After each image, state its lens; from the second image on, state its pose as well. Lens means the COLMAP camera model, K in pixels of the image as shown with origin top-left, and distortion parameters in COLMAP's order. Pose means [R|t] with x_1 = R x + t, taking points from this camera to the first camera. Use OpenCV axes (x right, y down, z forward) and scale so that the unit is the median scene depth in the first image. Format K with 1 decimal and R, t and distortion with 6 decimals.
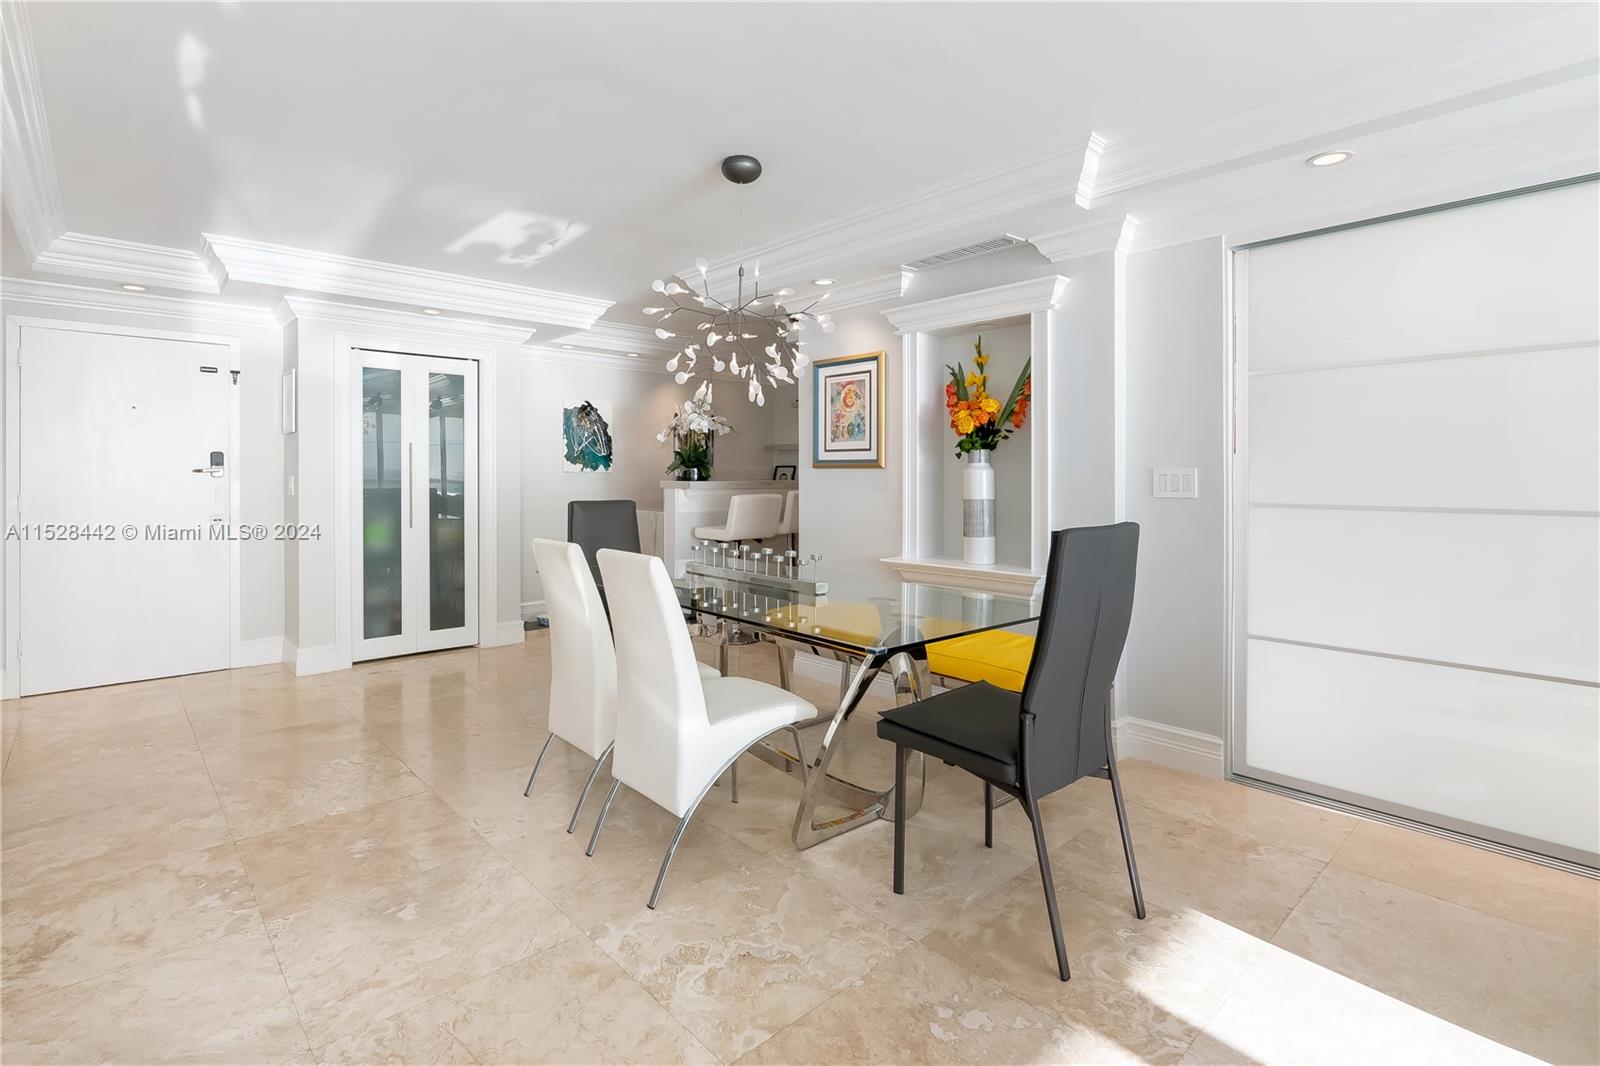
lens RADIAL K [[775.7, 0, 796.6], [0, 775.7, 471.8], [0, 0, 1]] dist [-0.002803, -0.000589]
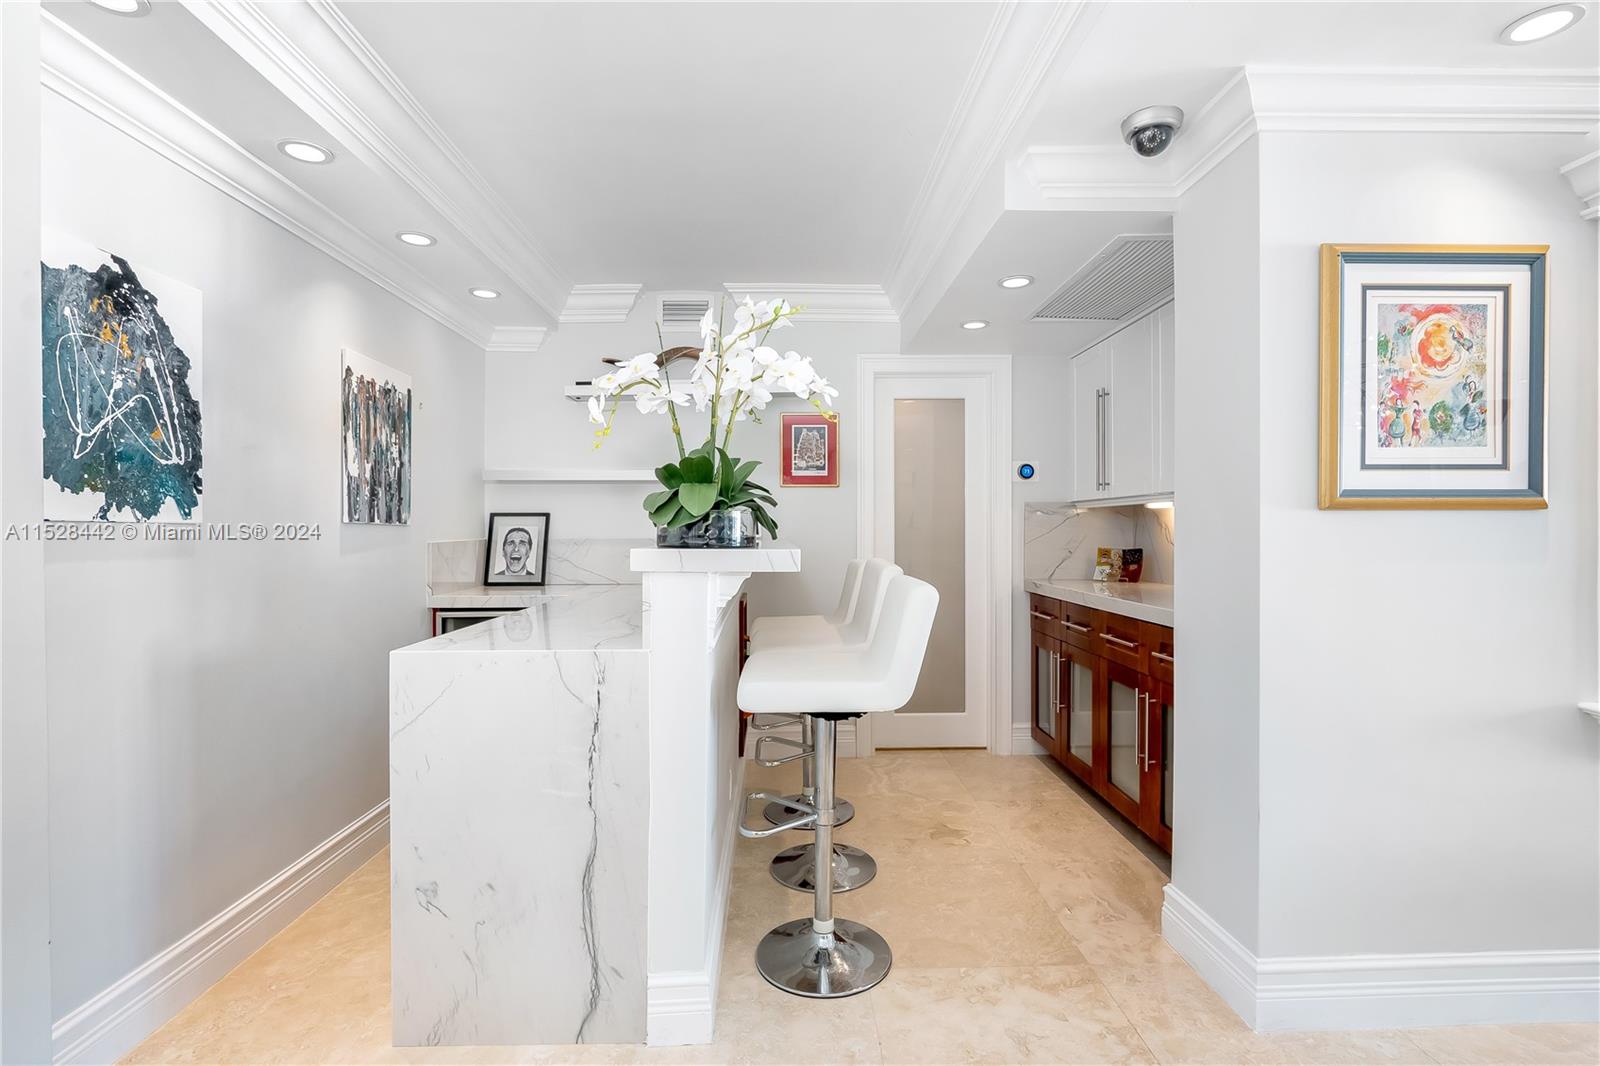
lens RADIAL K [[749.5, 0, 795.3], [0, 749.5, 532.9], [0, 0, 1]] dist [-0.005129, -0.000640]
pose [[0.658267, -0.007226, 0.752750, -0.461012], [0.003165, 0.999972, 0.006831, 0.004130], [-0.752778, -0.002115, 0.658271, 0.970648]]
